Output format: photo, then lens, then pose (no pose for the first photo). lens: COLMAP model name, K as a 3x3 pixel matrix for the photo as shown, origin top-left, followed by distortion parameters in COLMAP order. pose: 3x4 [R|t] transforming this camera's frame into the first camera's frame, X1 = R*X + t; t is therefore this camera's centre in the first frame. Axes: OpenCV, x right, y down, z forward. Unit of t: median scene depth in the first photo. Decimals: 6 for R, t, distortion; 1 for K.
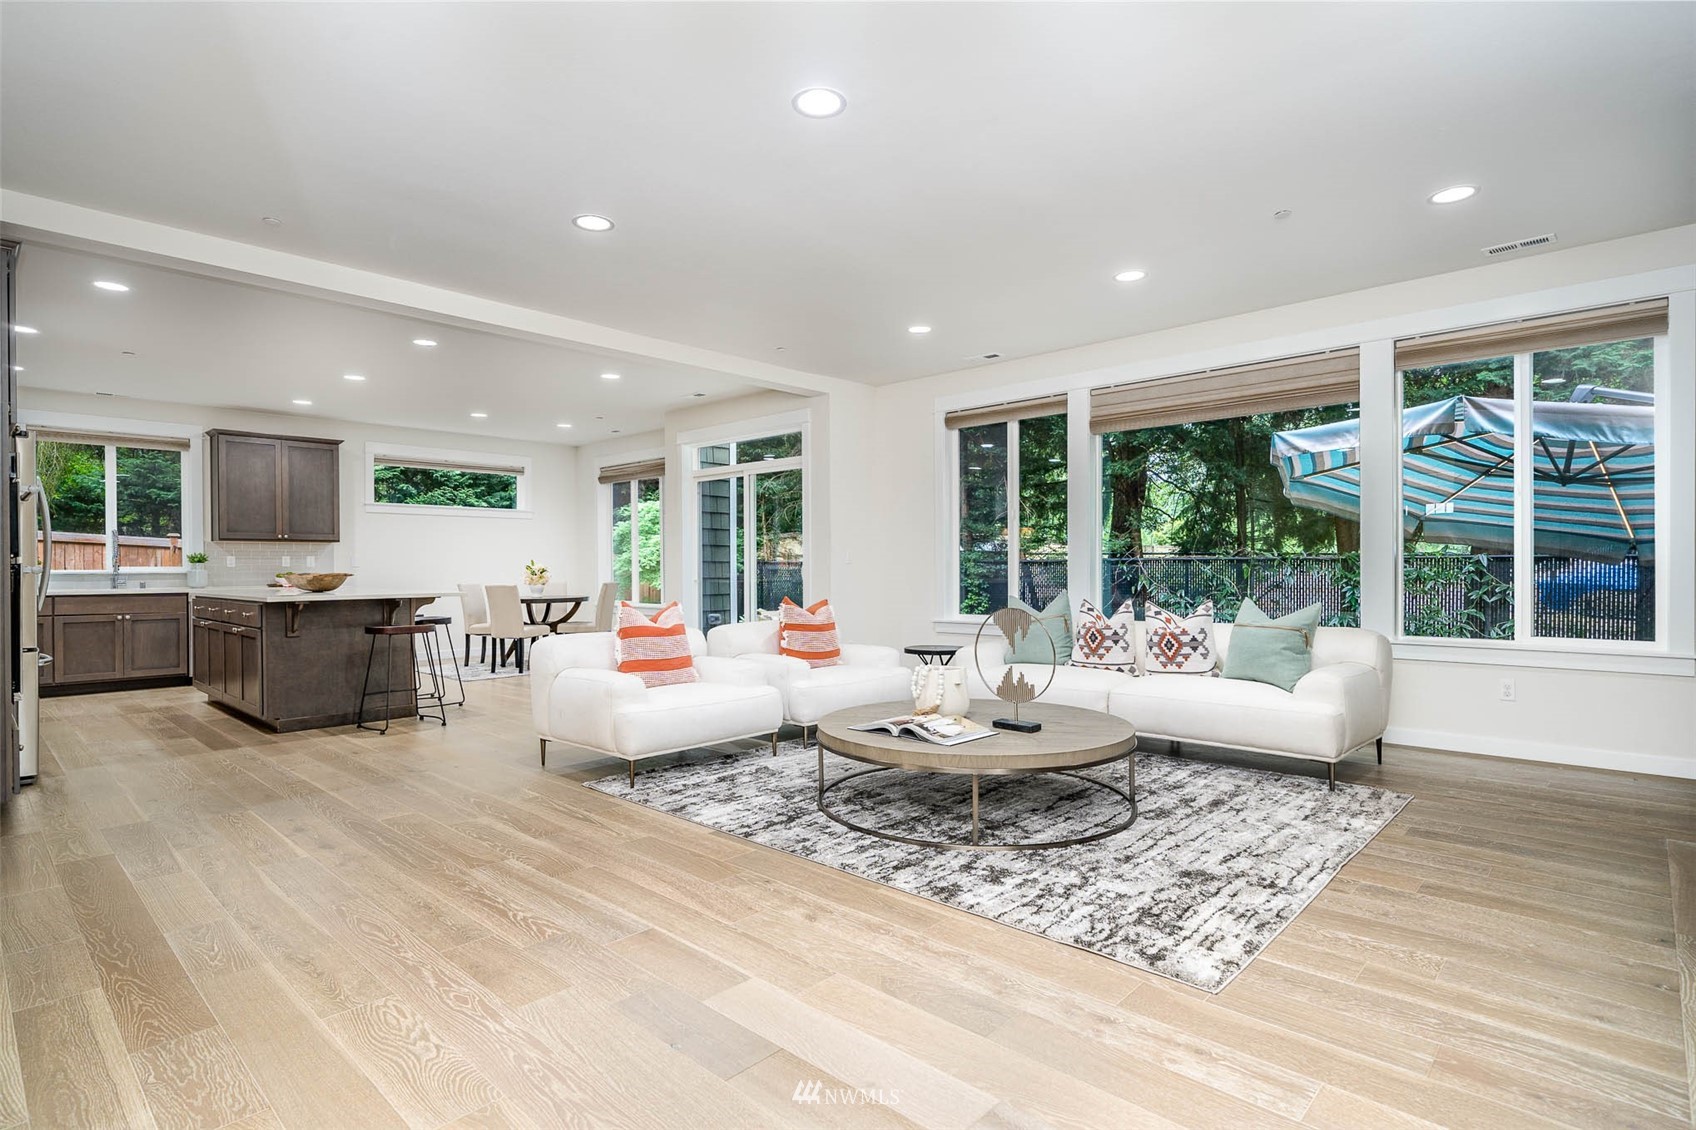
lens RADIAL K [[855.0, 0, 848.0], [0, 855.0, 565.0], [0, 0, 1]] dist [0.000248, 0.000108]
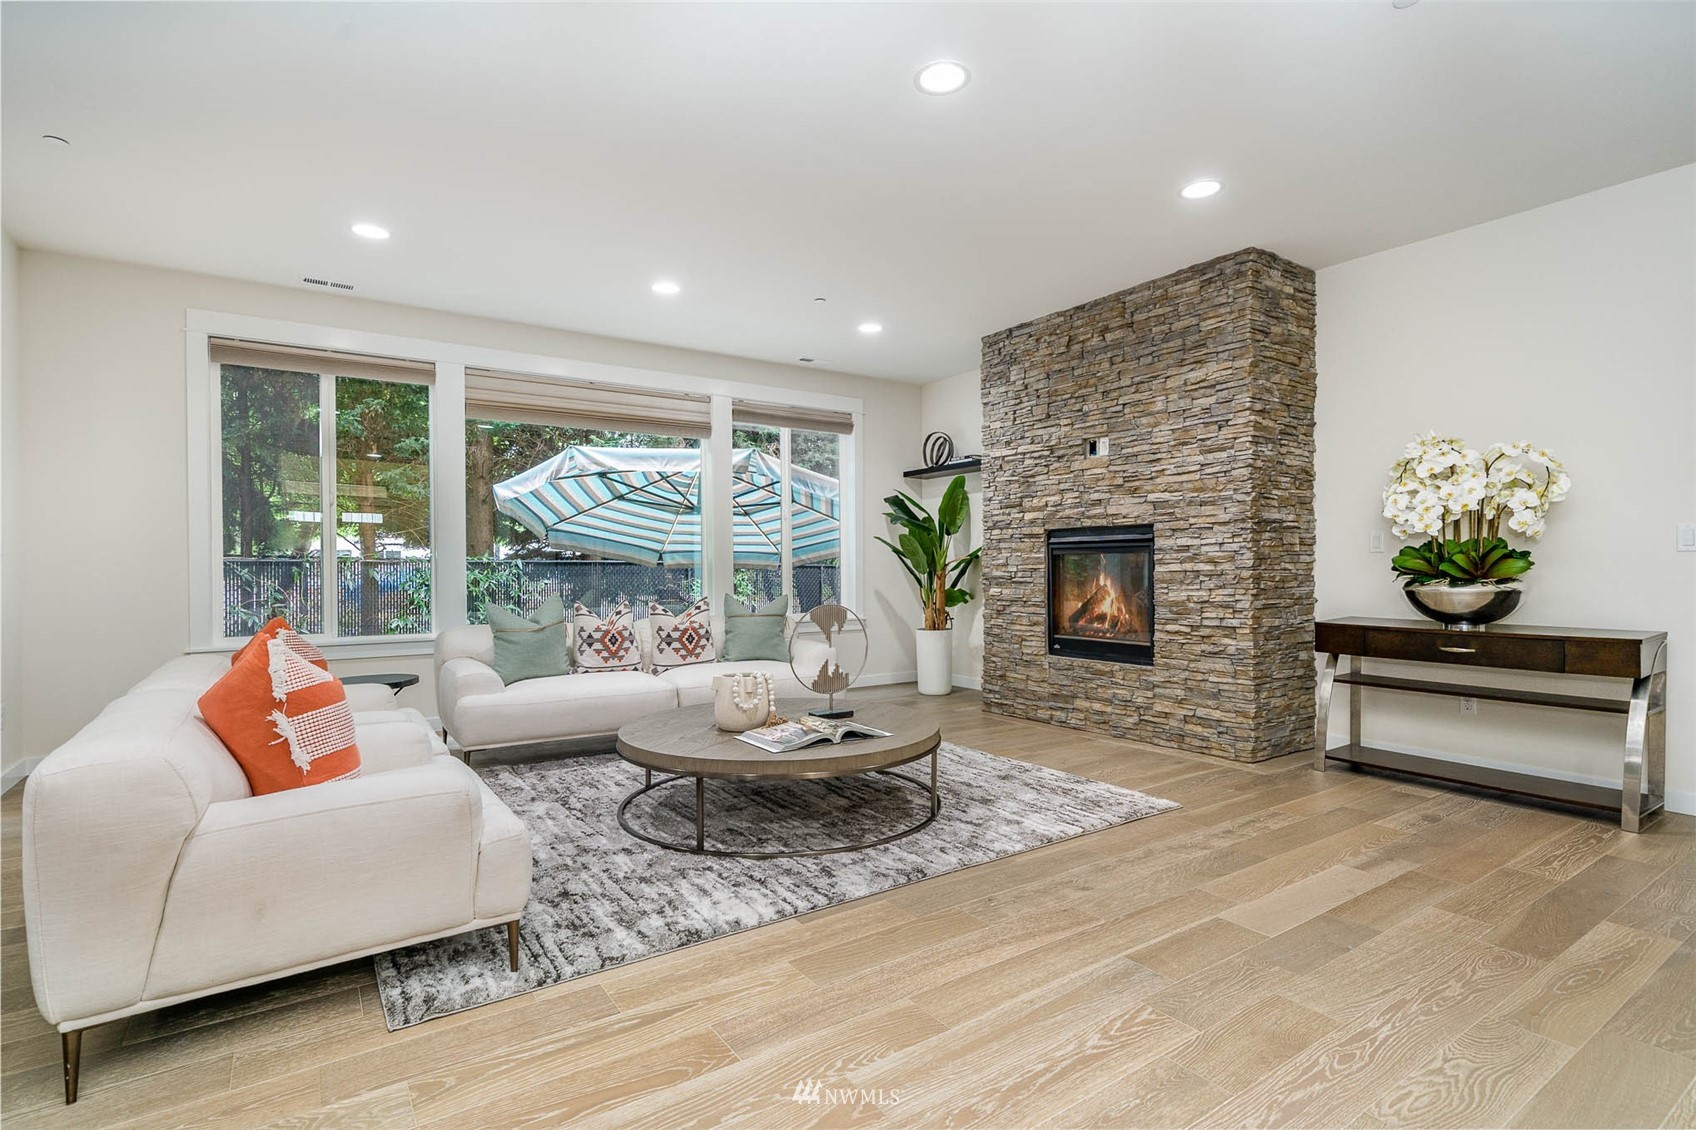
lens RADIAL K [[819.1, 0, 848.0], [0, 819.1, 565.0], [0, 0, 1]] dist [0.002112, 0.000380]
pose [[0.217177, 0.006414, 0.976111, -0.783898], [0.000144, 0.999978, -0.006603, 0.008274], [-0.976132, 0.001574, 0.217172, 0.747563]]
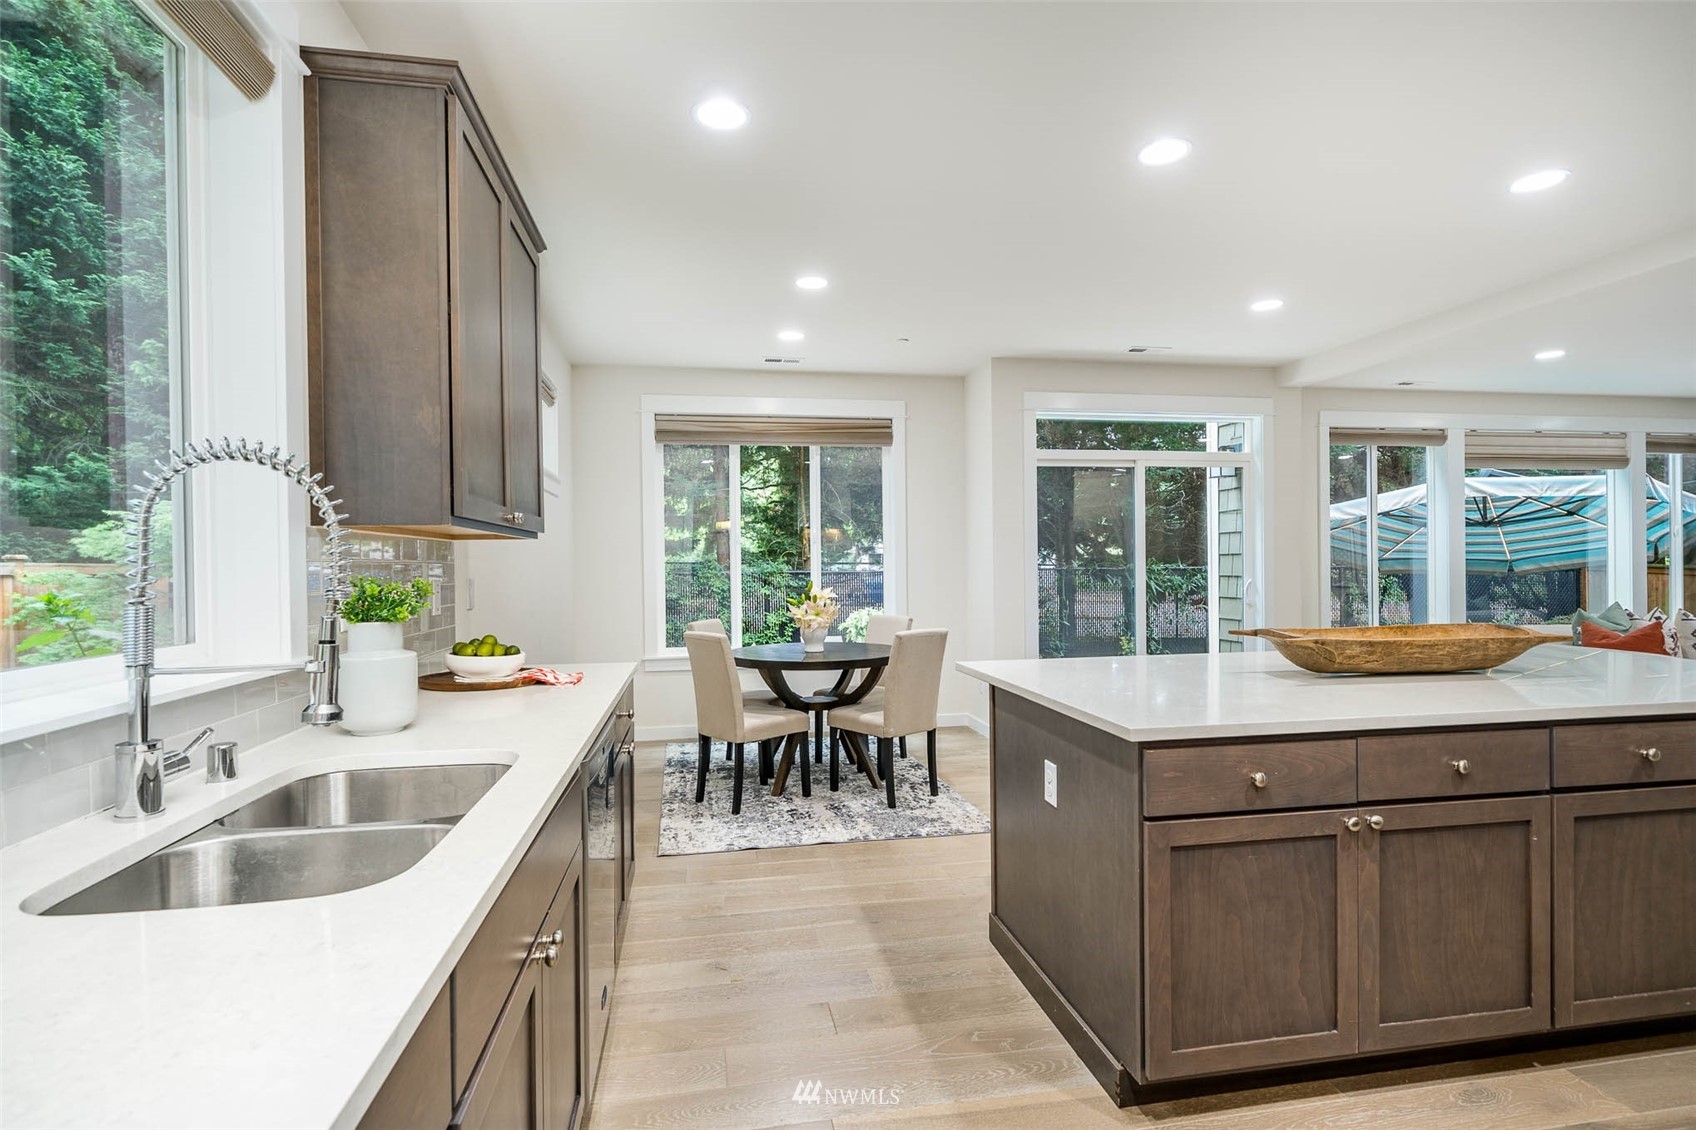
lens RADIAL K [[819.1, 0, 848.0], [0, 819.1, 565.0], [0, 0, 1]] dist [0.002112, 0.000380]
pose [[0.611816, -0.000624, 0.791000, -1.889069], [0.004802, 0.999984, -0.002926, -0.037632], [-0.790985, 0.005589, 0.611810, 1.667042]]
